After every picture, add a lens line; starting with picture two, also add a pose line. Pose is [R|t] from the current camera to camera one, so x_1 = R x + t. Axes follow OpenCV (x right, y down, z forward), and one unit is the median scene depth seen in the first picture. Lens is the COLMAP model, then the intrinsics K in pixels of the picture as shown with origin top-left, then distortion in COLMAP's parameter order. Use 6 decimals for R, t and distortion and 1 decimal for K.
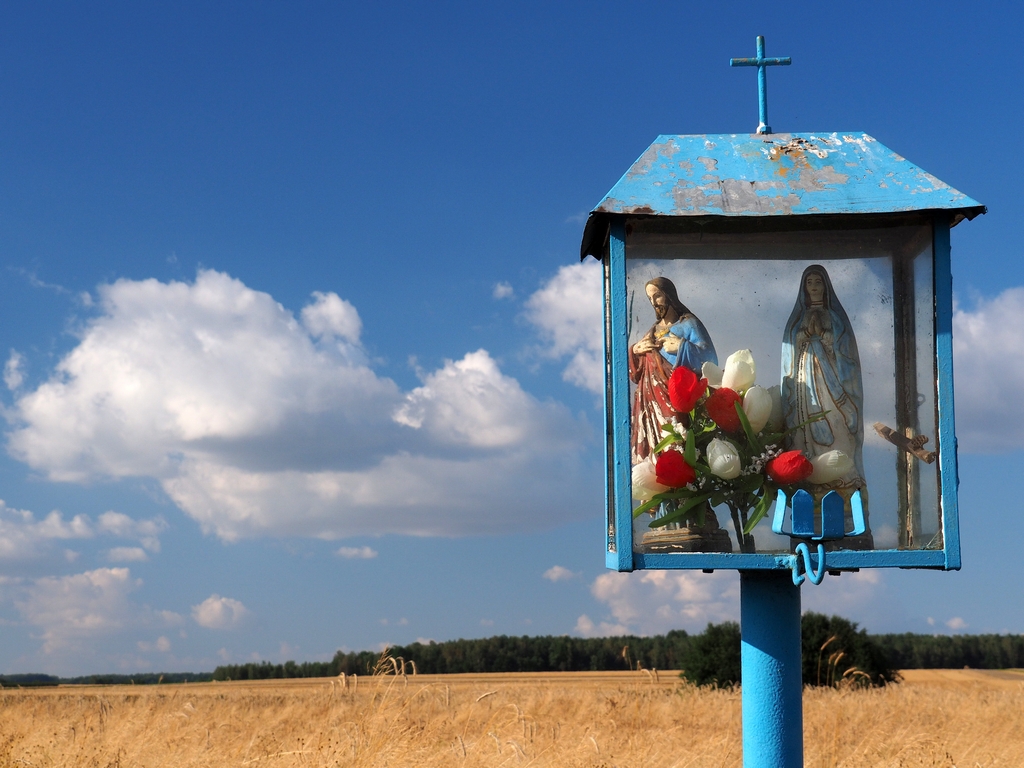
lens RADIAL K [[1765.8, 0, 512.0], [0, 1765.8, 384.0], [0, 0, 1]] dist [0.027362, 0.034039]
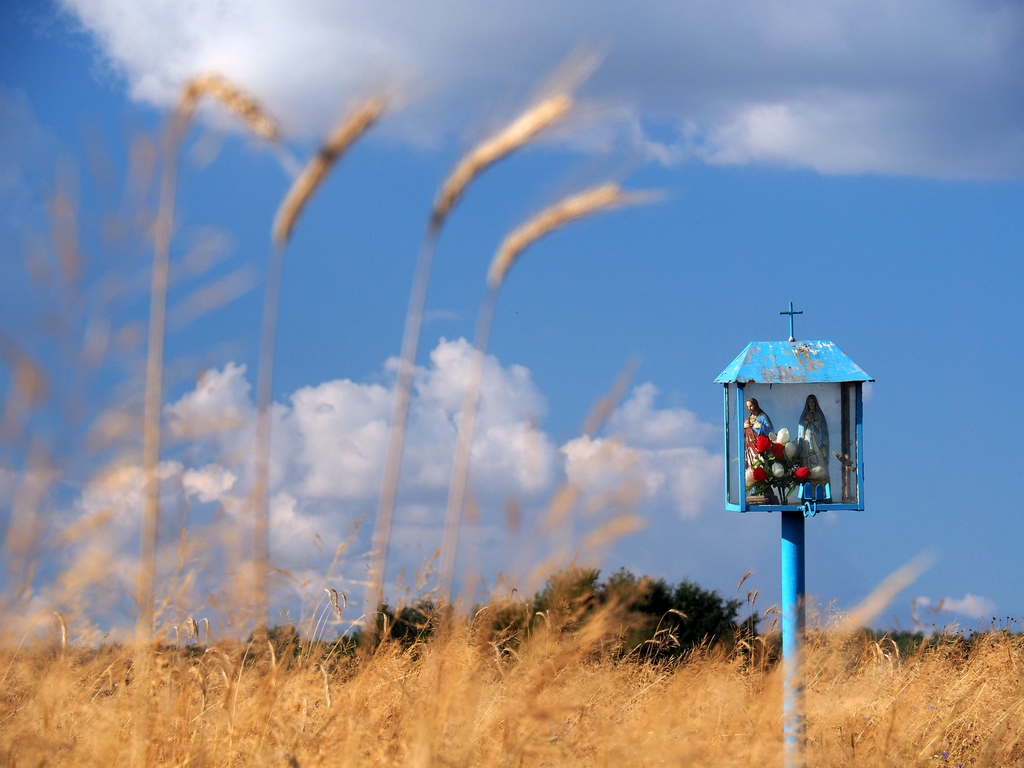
lens RADIAL K [[2590.0, 0, 512.0], [0, 2590.0, 384.0], [0, 0, 1]] dist [0.018403, 0.098222]
pose [[0.996121, -0.001309, 0.087989, -0.614874], [-0.003890, 0.998257, 0.058887, -0.311412], [-0.087913, -0.059000, 0.994379, -2.805273]]
